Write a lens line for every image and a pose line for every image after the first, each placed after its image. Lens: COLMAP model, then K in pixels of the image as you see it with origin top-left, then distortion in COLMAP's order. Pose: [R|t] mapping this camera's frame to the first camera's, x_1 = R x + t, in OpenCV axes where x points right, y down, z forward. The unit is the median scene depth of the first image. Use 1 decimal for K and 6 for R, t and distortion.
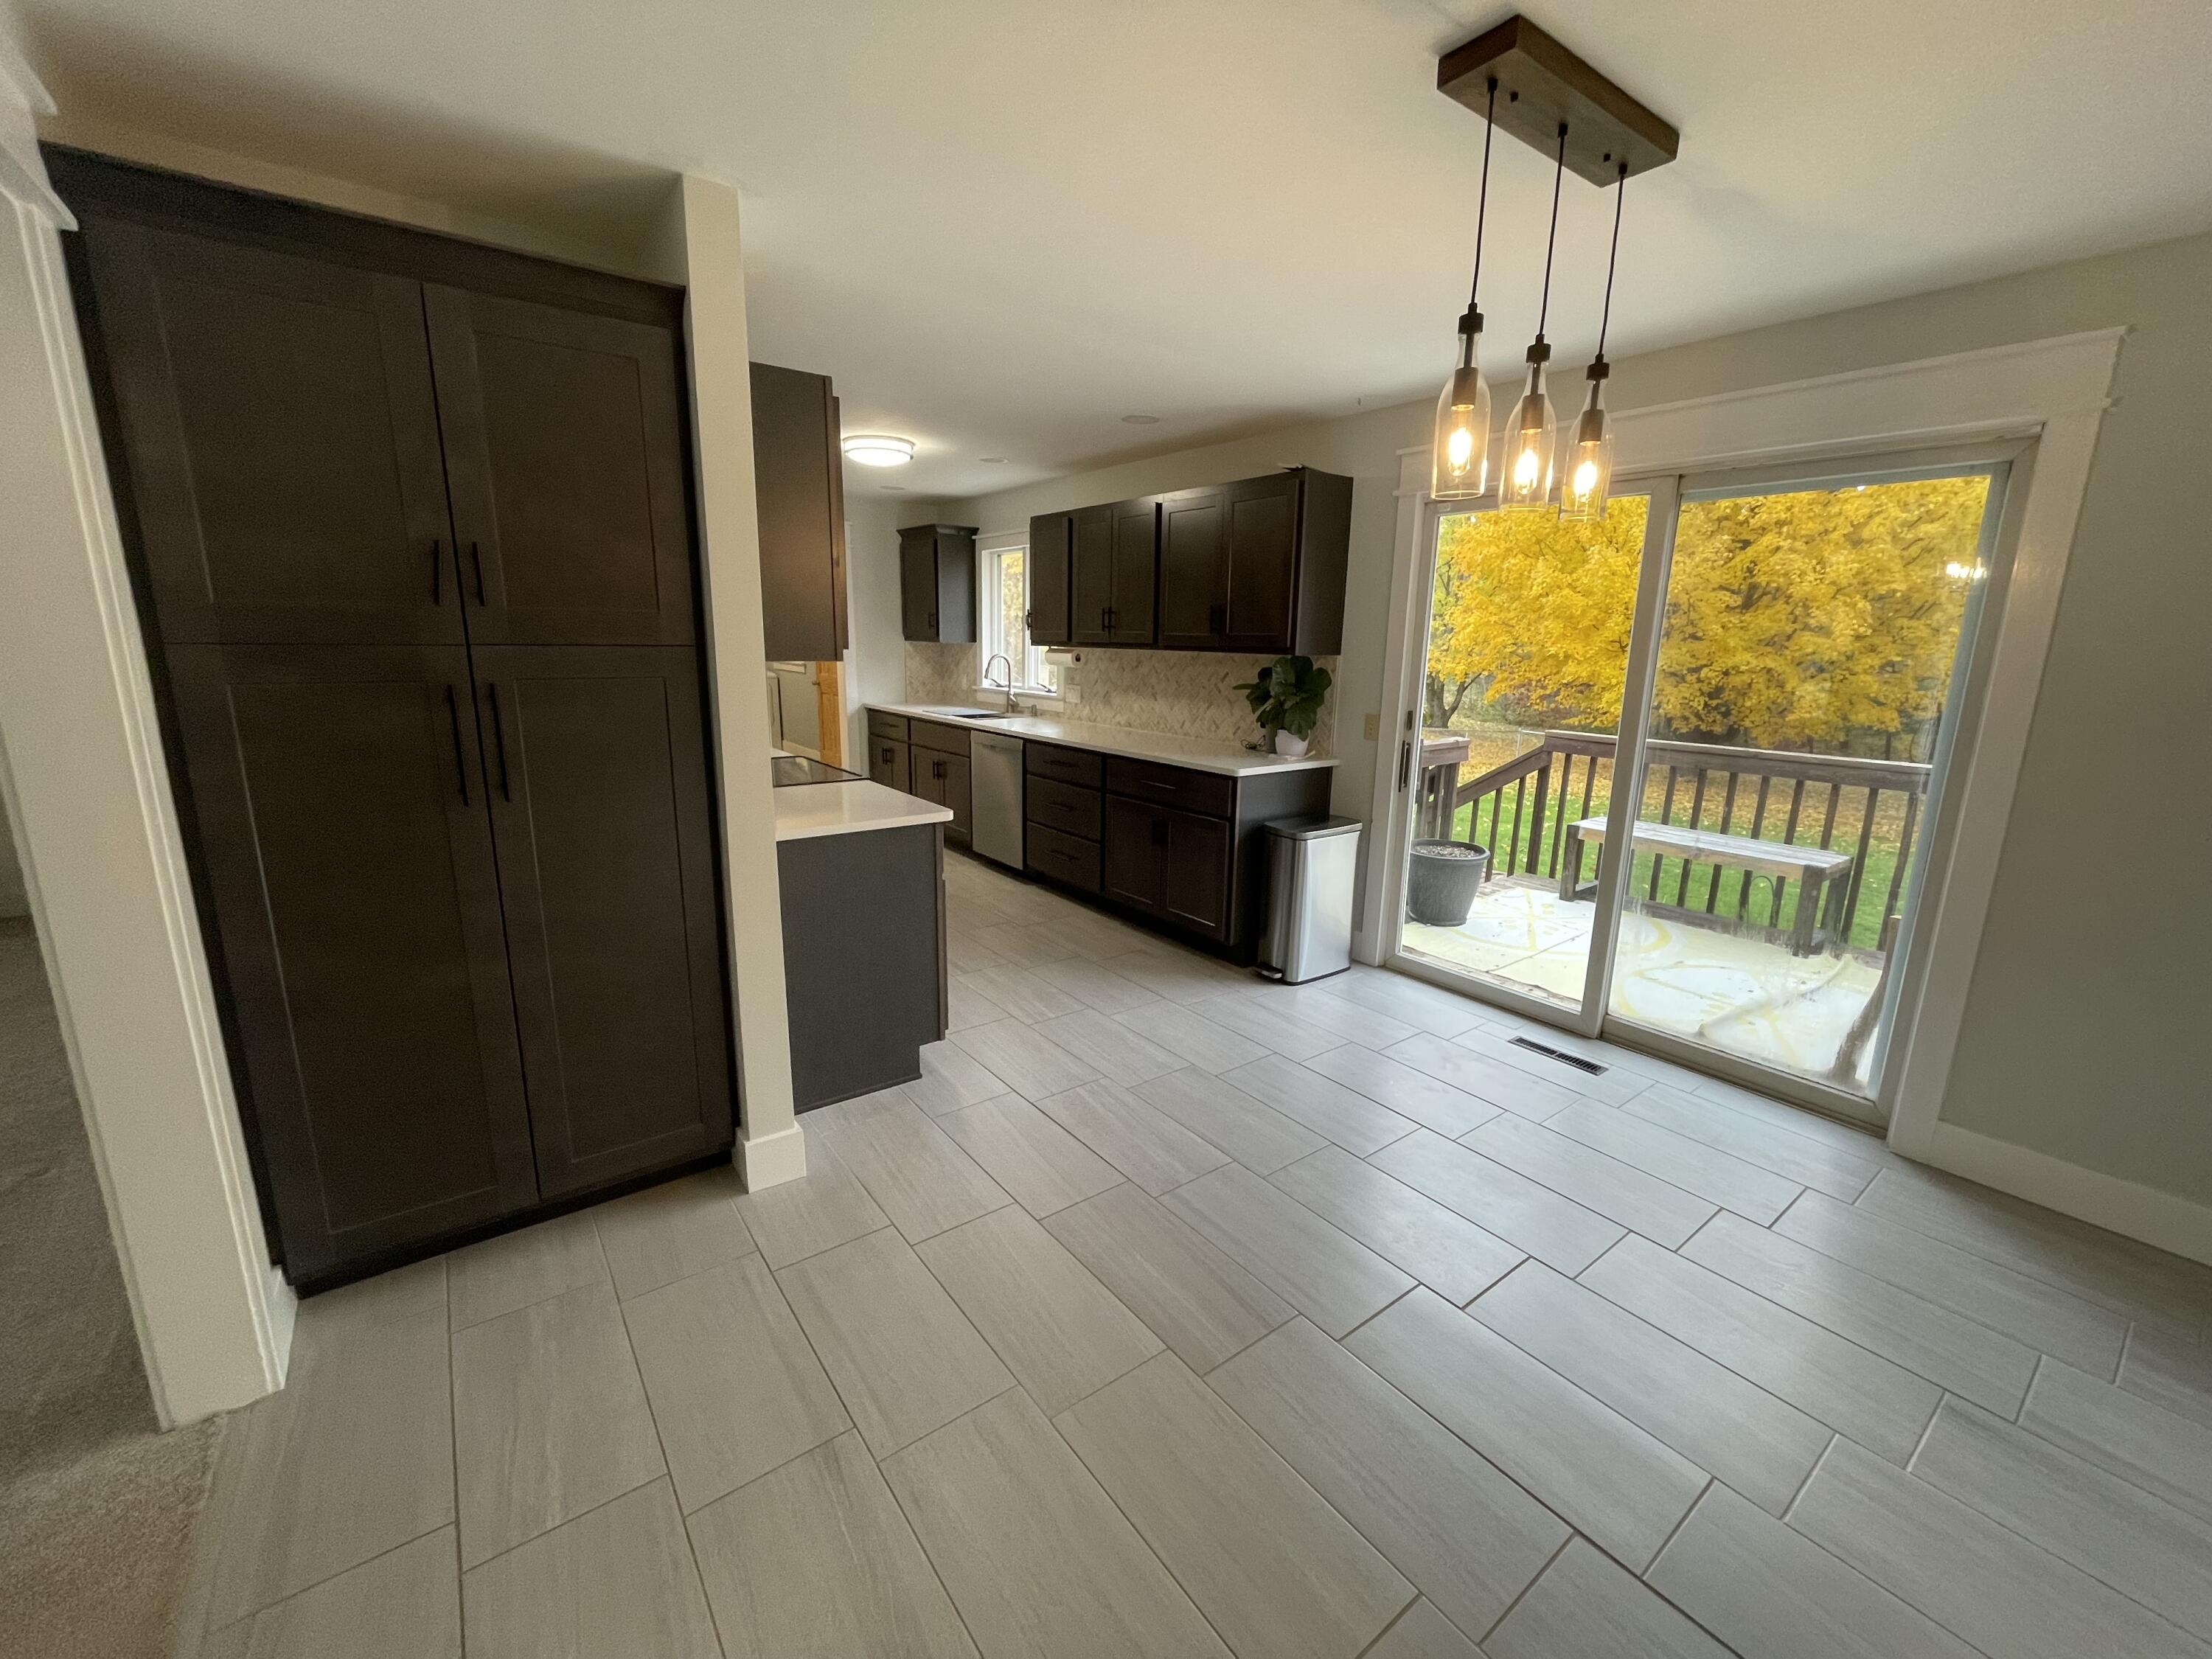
lens RADIAL K [[895.5, 0, 1104.2], [0, 895.5, 828.6], [0, 0, 1]] dist [-0.002906, -0.000579]
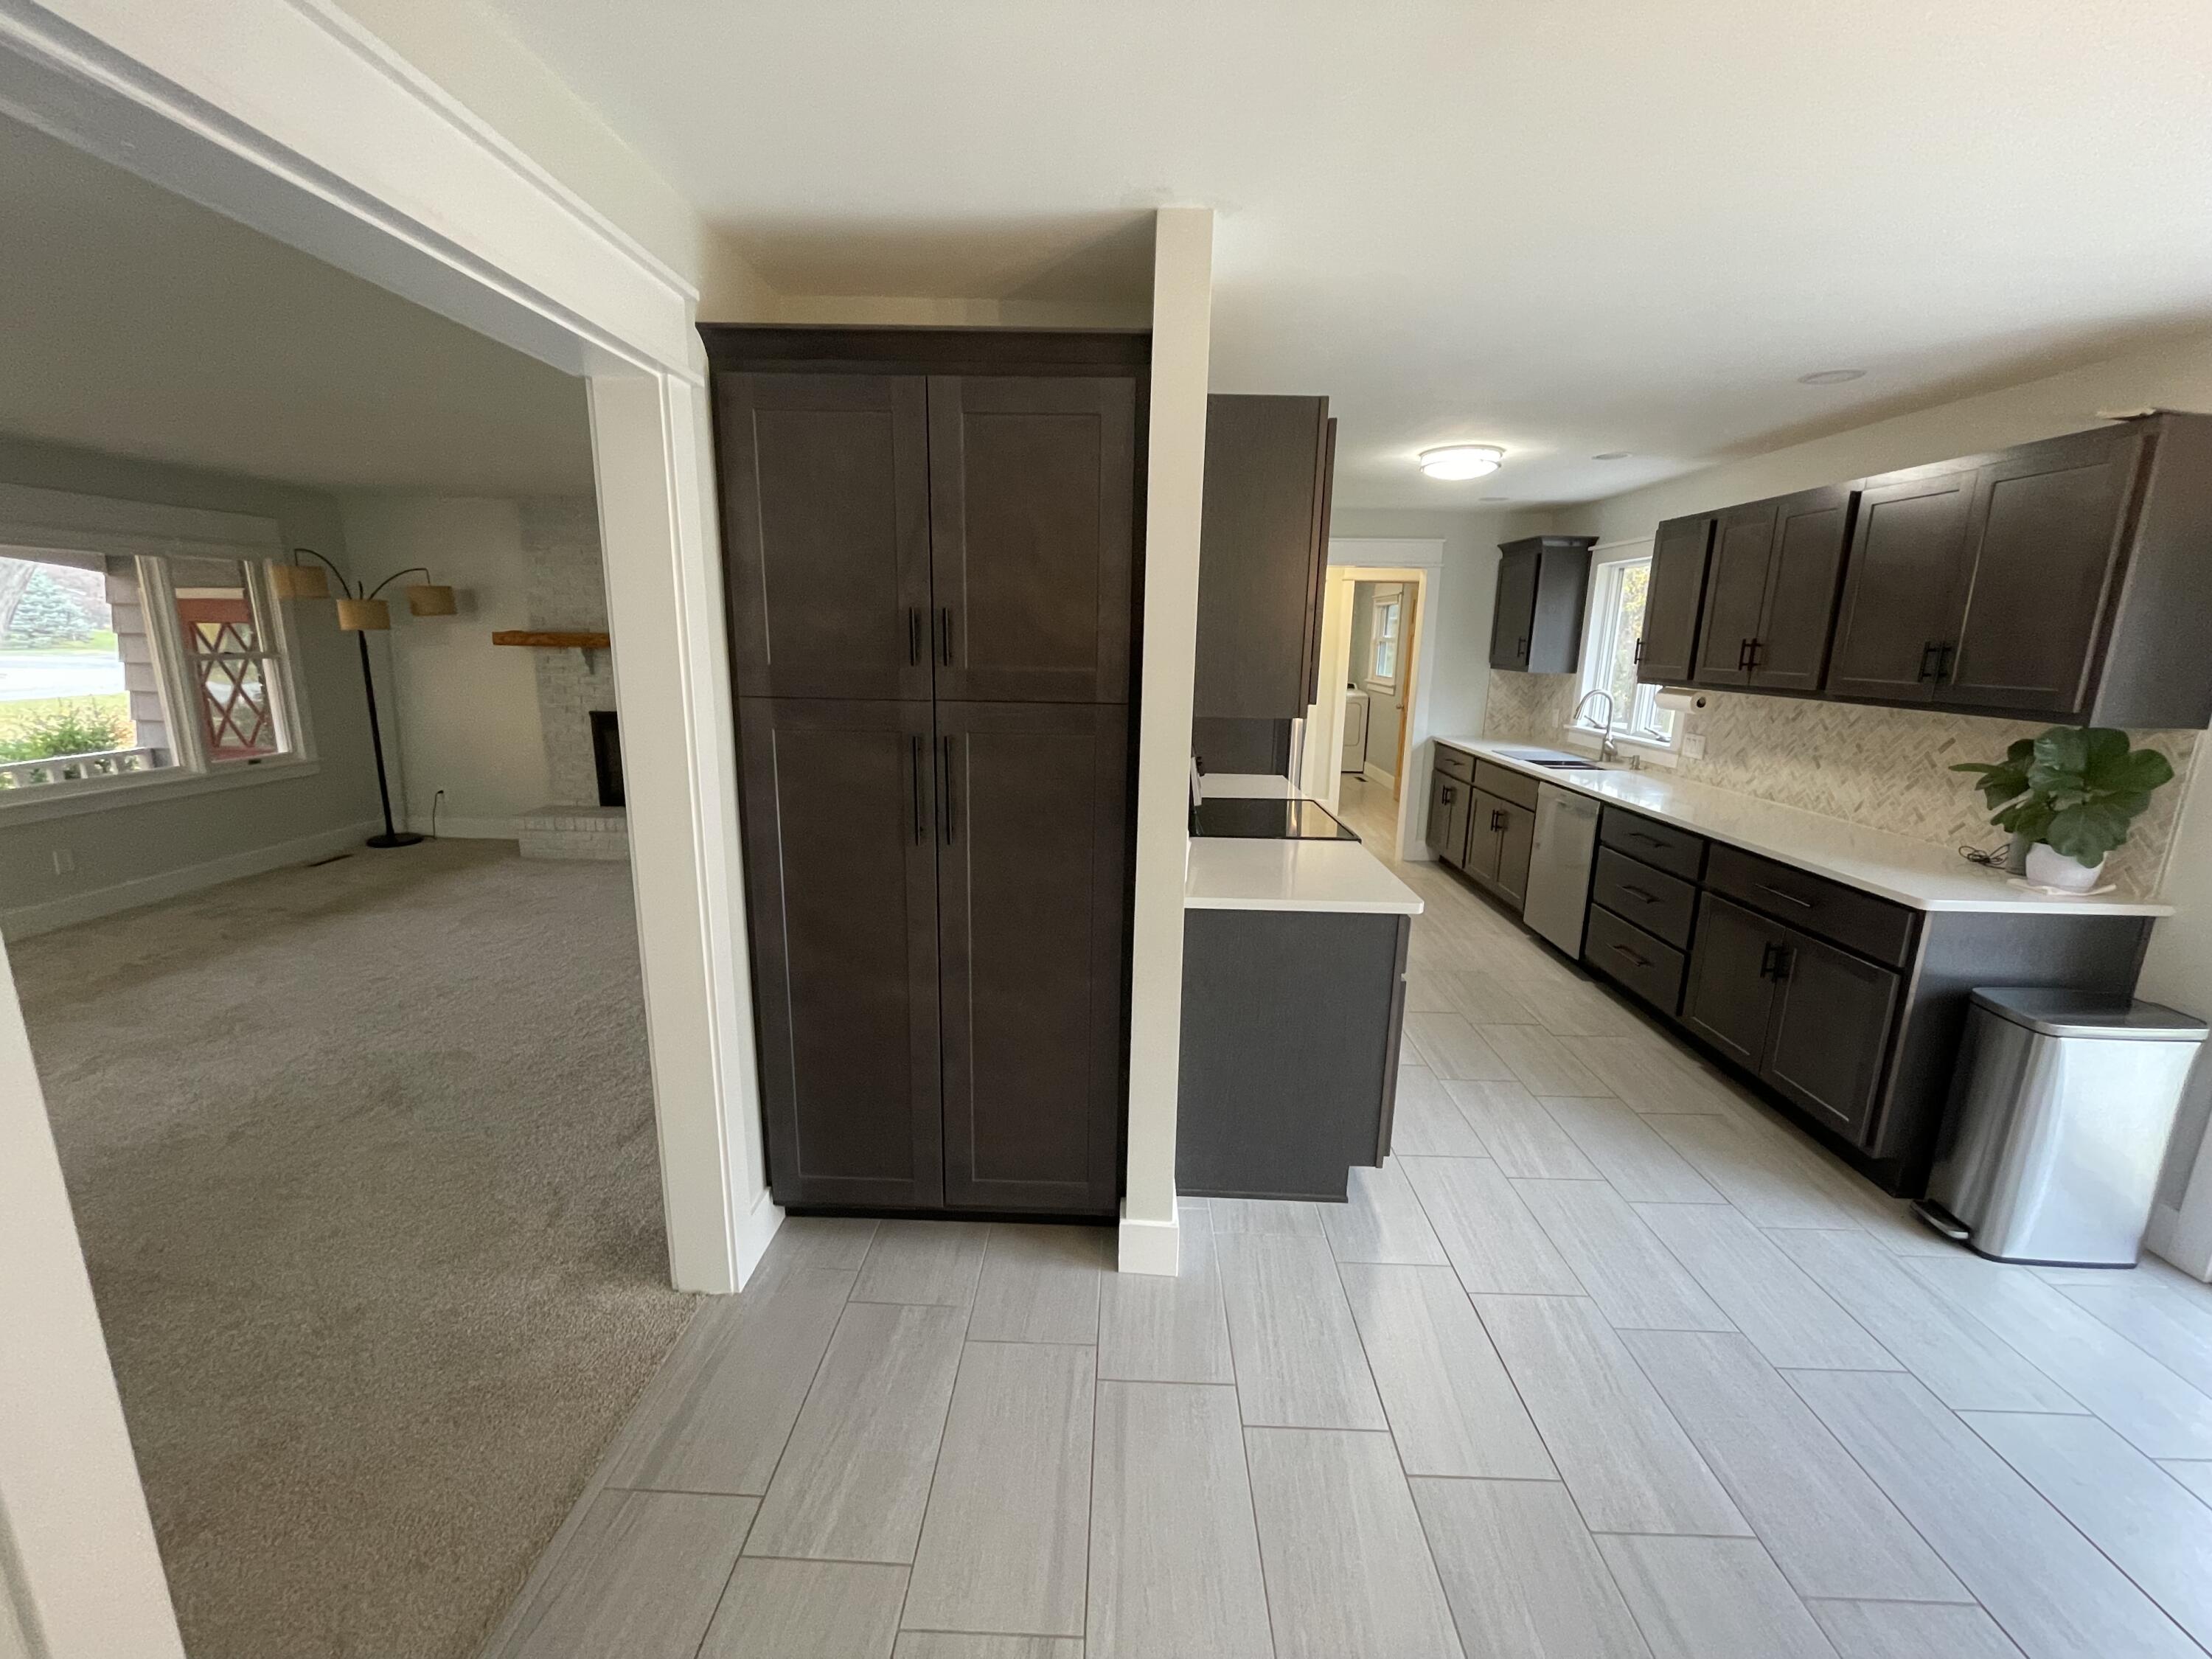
lens RADIAL K [[895.5, 0, 1104.2], [0, 895.5, 828.6], [0, 0, 1]] dist [-0.002906, -0.000579]
pose [[0.783141, 0.129582, -0.608193, 0.064484], [-0.136603, 0.990006, 0.035035, -0.053442], [0.606654, 0.055643, 0.793016, 0.120333]]
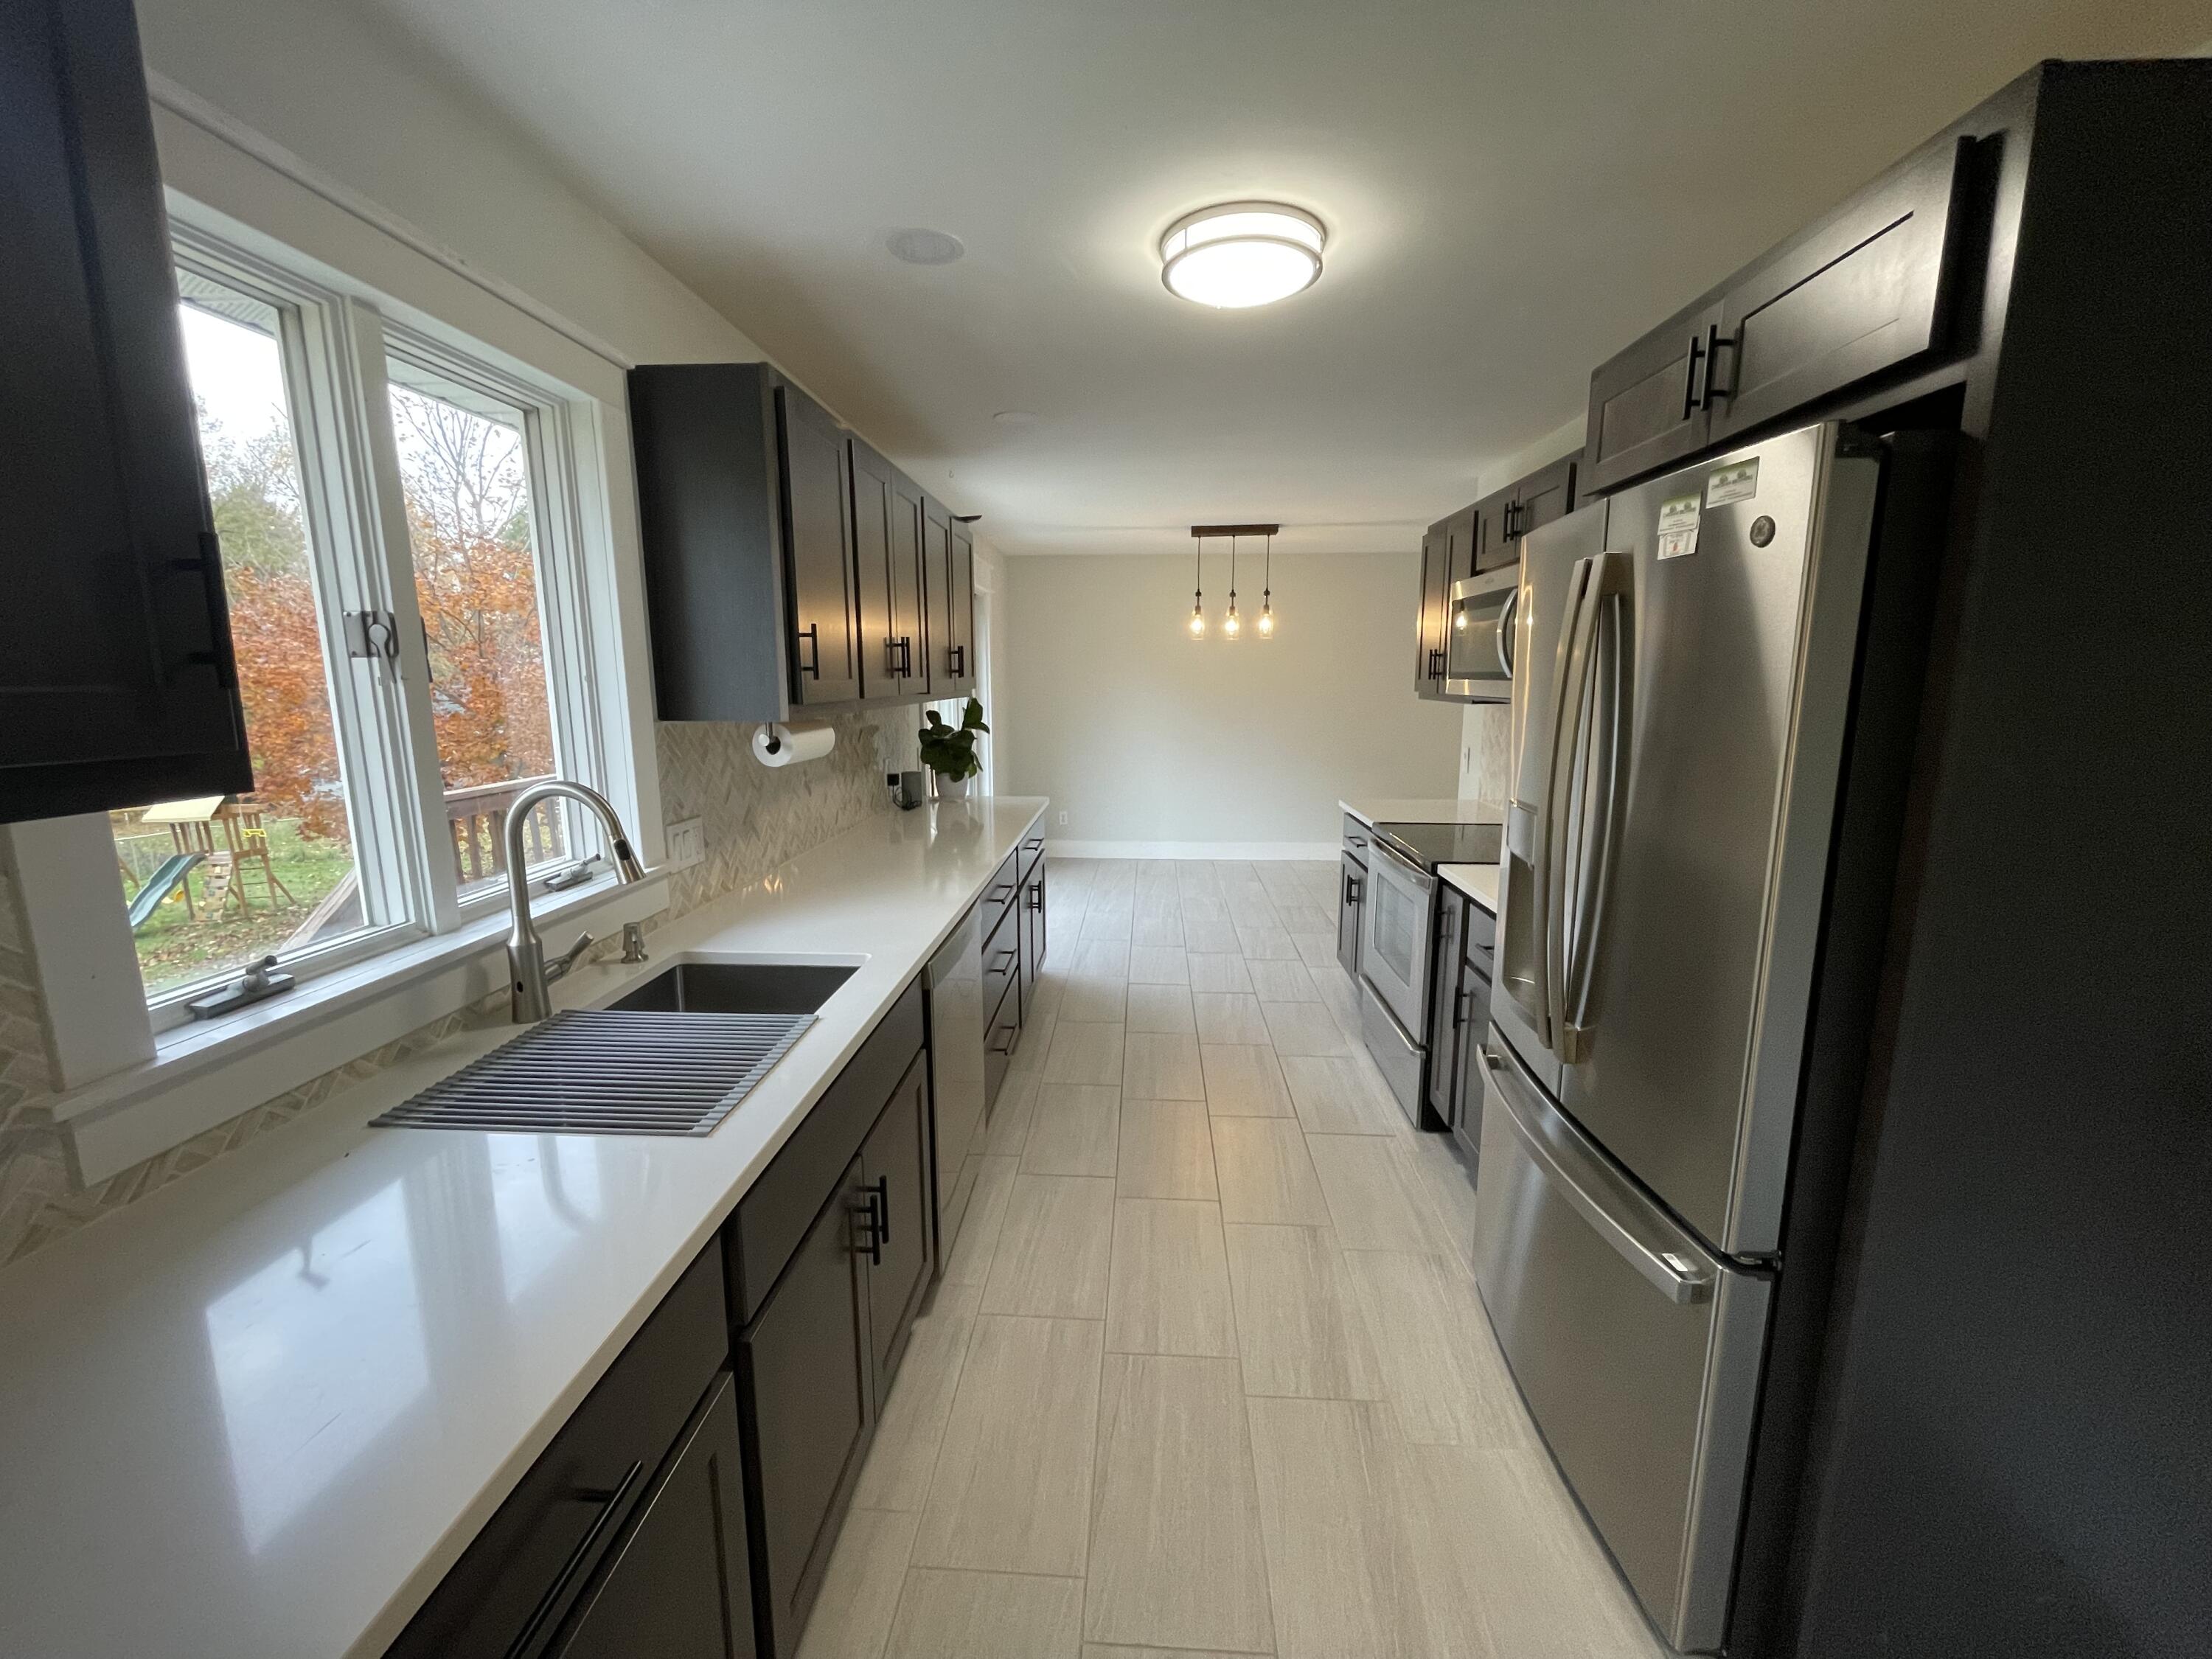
lens RADIAL K [[894.8, 0, 1102.9], [0, 894.8, 825.4], [0, 0, 1]] dist [-0.002120, -0.000091]
pose [[-0.766359, -0.122824, 0.630562, -0.570689], [0.125915, 0.933795, 0.334921, -0.369106], [-0.629952, 0.336068, -0.700156, 1.619424]]
